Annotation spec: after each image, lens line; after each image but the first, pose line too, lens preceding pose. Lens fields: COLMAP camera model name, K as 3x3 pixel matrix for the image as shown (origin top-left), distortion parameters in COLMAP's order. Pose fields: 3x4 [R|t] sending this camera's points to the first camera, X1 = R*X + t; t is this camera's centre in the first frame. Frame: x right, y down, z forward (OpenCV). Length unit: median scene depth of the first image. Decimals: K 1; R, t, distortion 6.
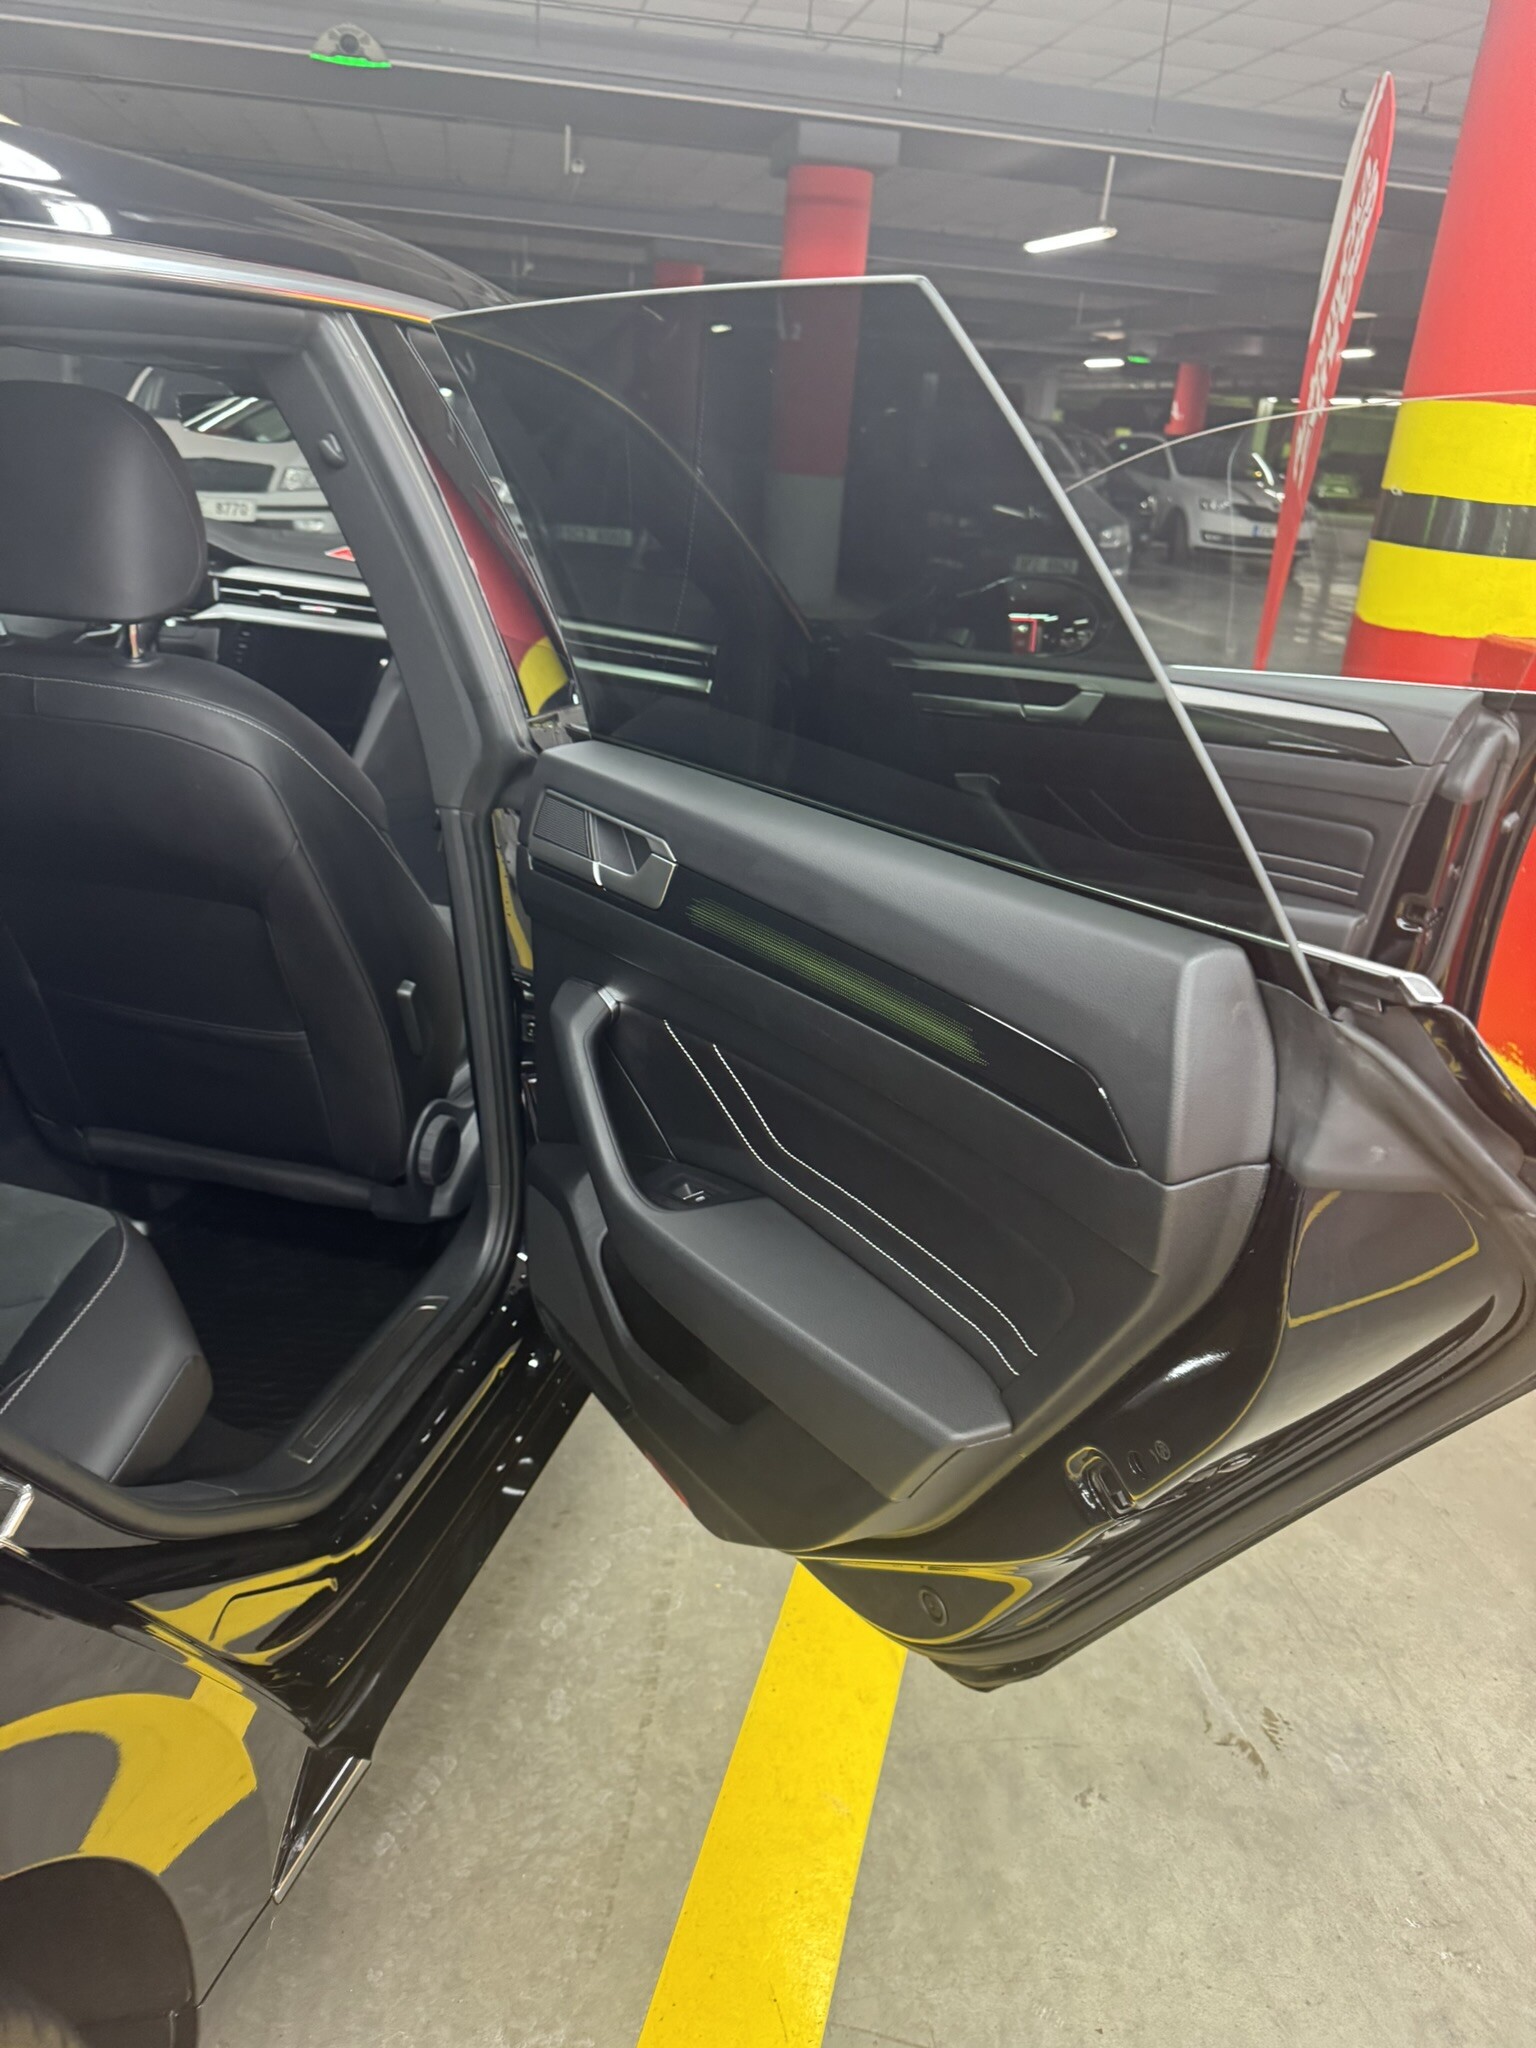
lens RADIAL K [[1471.7, 0, 785.5], [0, 1471.7, 1022.0], [0, 0, 1]] dist [0.000040, -0.005816]
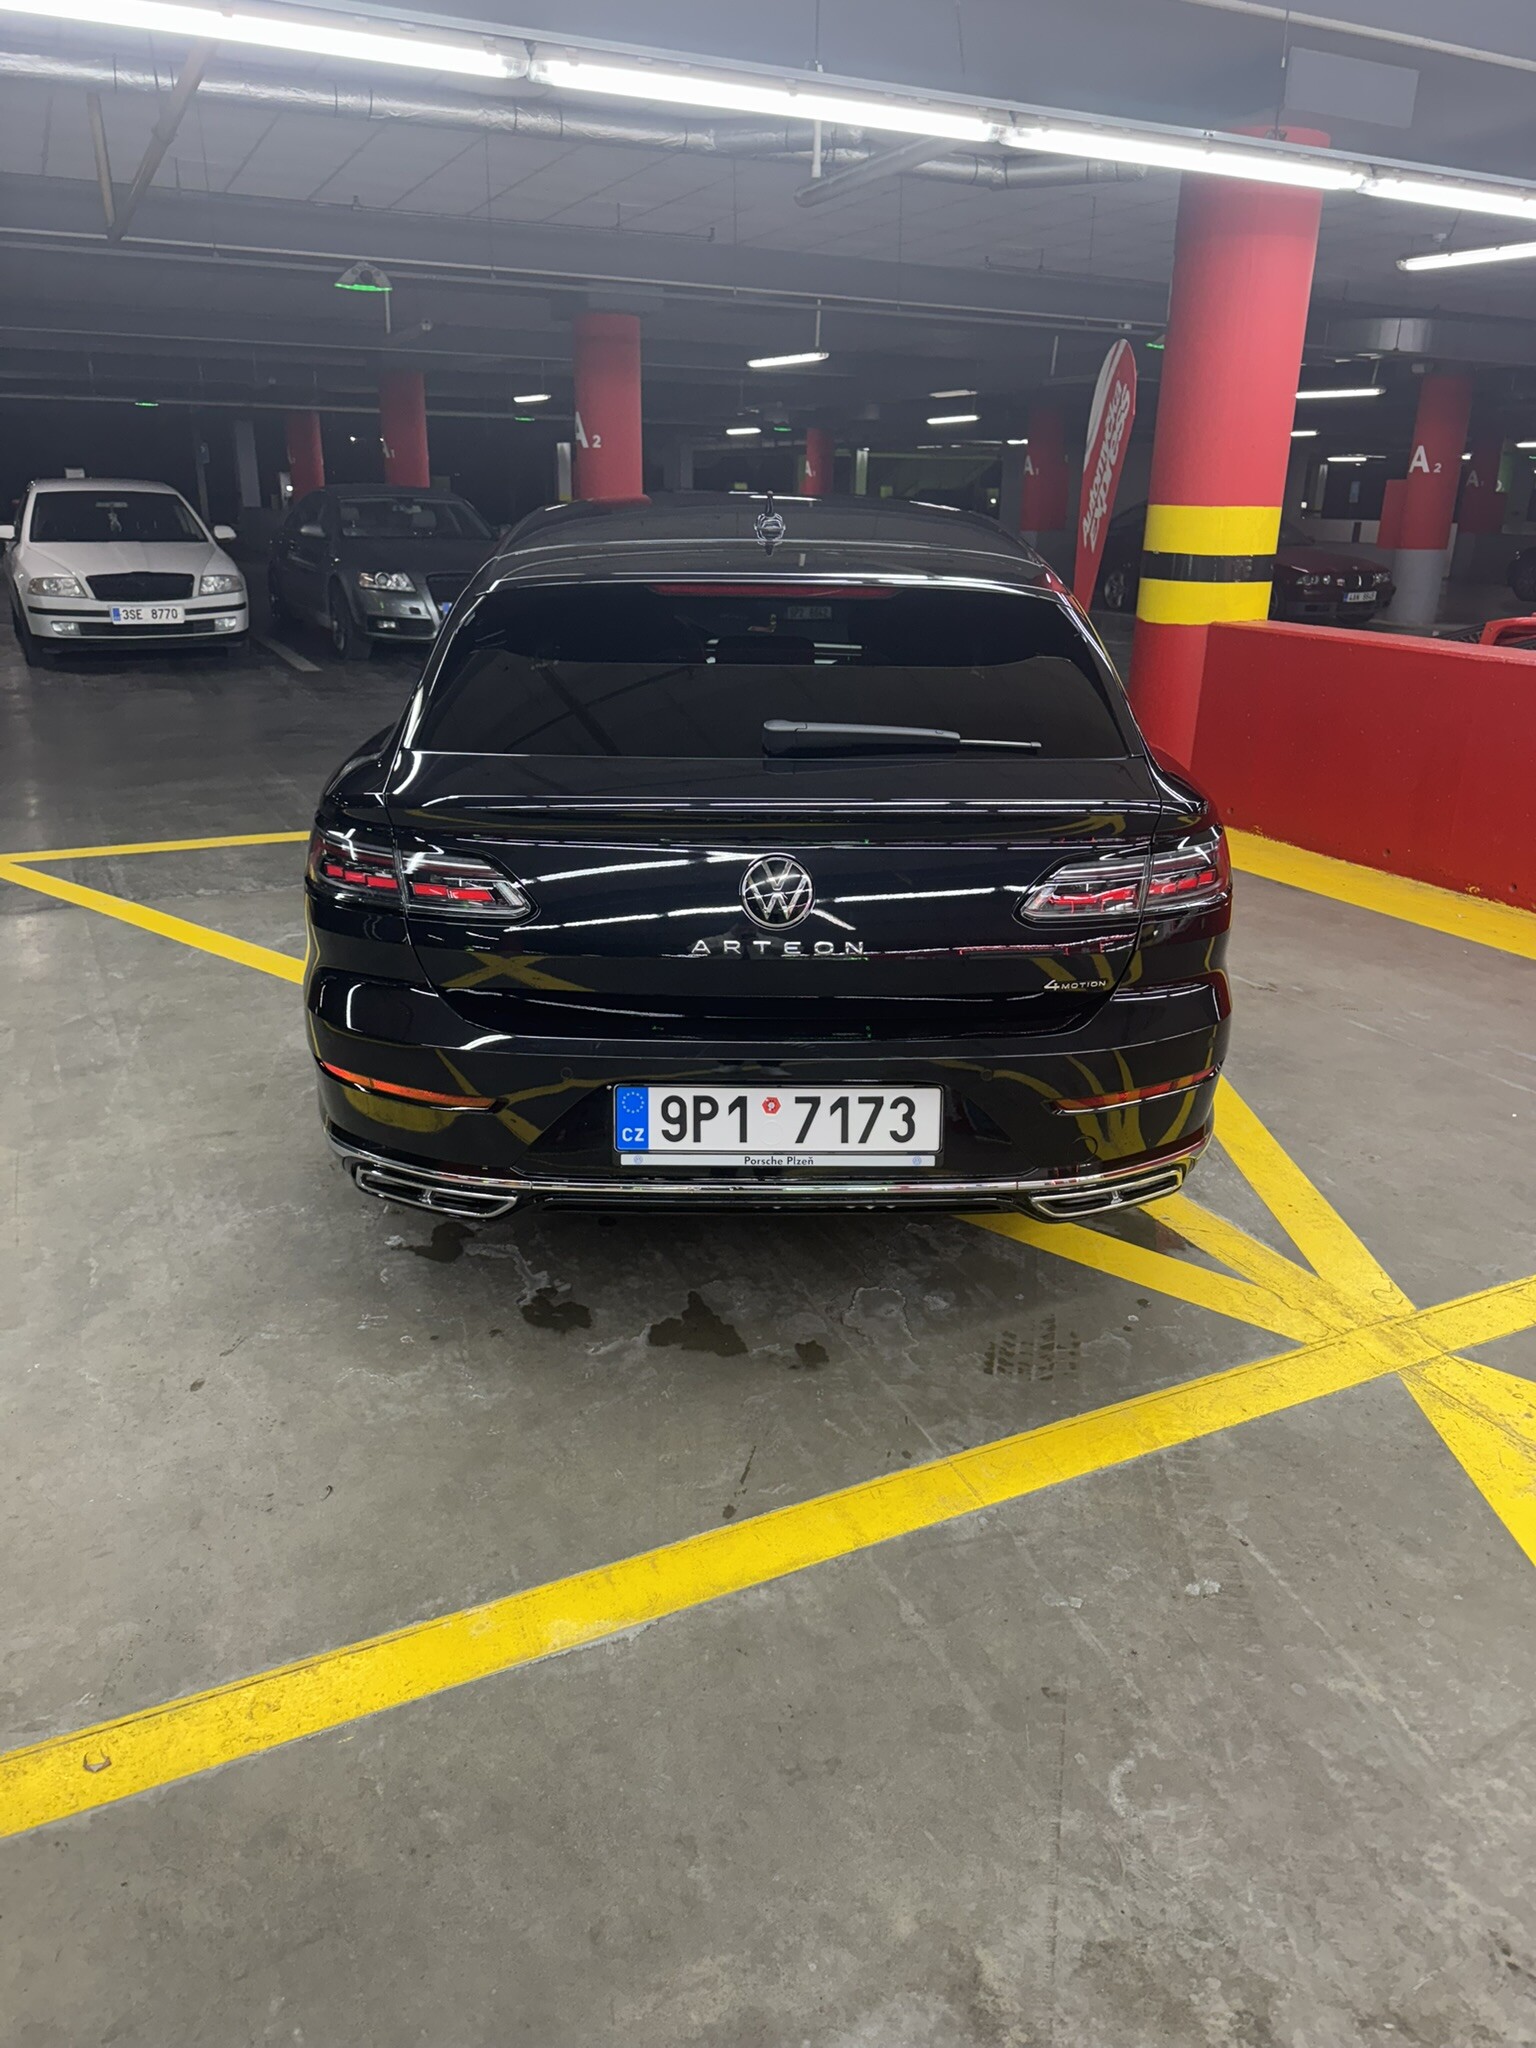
lens RADIAL K [[1429.9, 0, 793.0], [0, 1429.9, 1029.9], [0, 0, 1]] dist [0.052331, -0.065270]
pose [[0.962333, -0.147574, 0.228336, -0.201333], [0.151895, 0.988396, -0.001368, 0.066356], [-0.225484, 0.035999, 0.973582, -0.250975]]
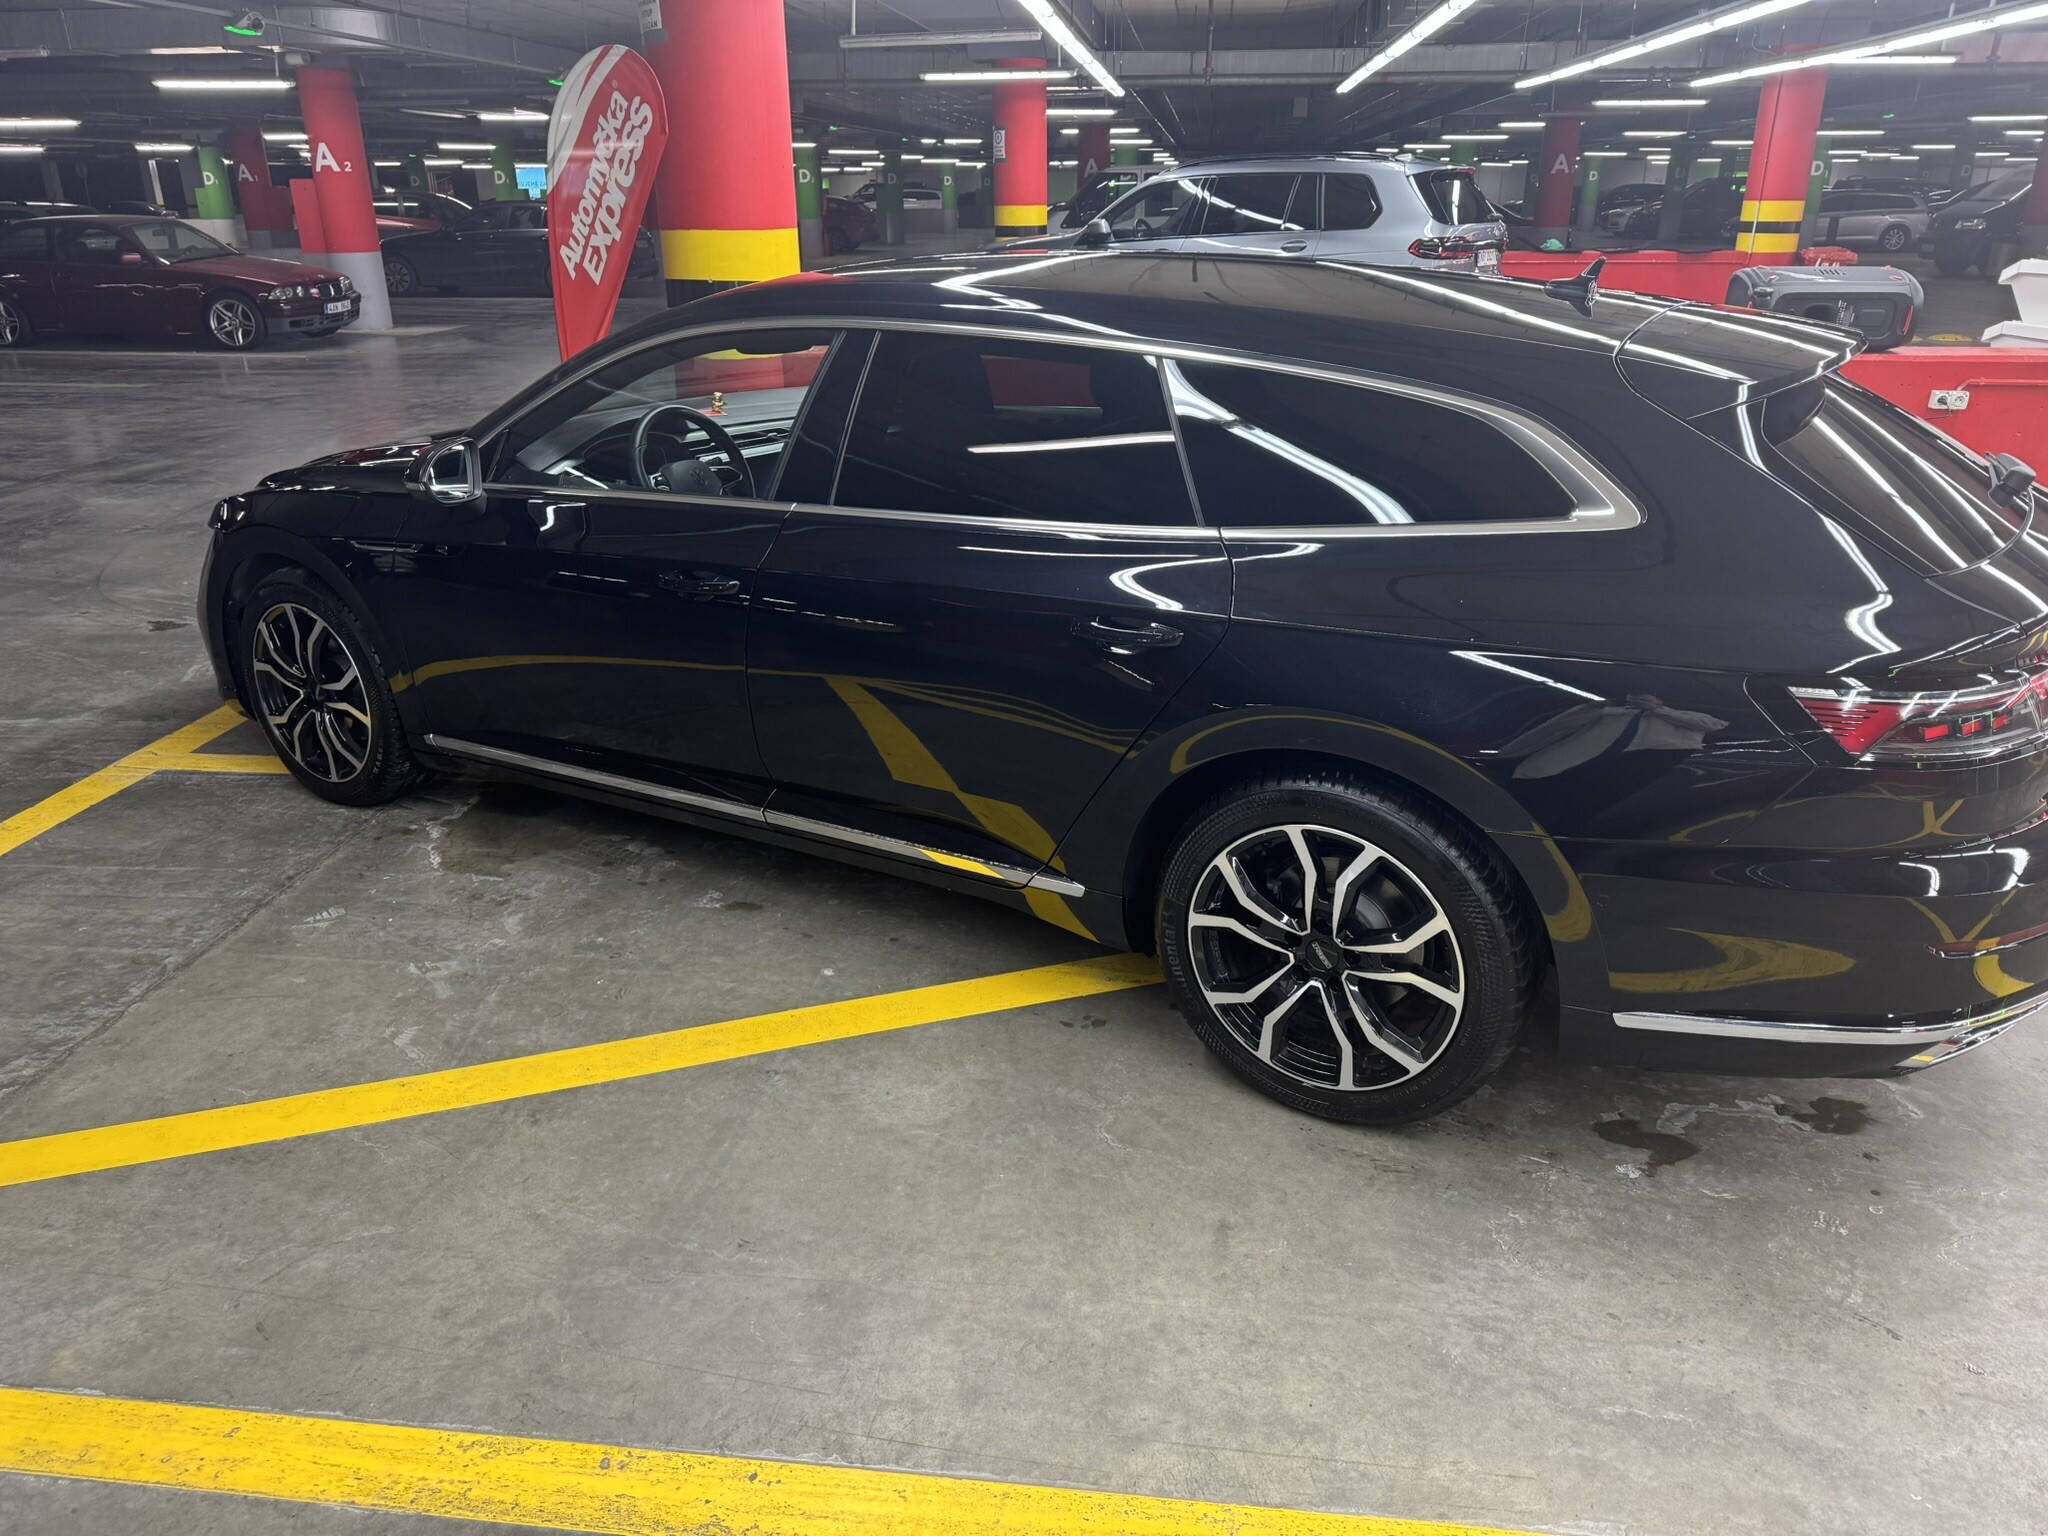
lens RADIAL K [[1429.9, 0, 1000.2], [0, 1429.9, 769.4], [0, 0, 1]] dist [0.052331, -0.065270]
pose [[0.312088, -0.422141, 0.851116, -0.435130], [0.383118, 0.875710, 0.293858, -0.078750], [-0.869380, 0.234368, 0.435028, 0.024242]]
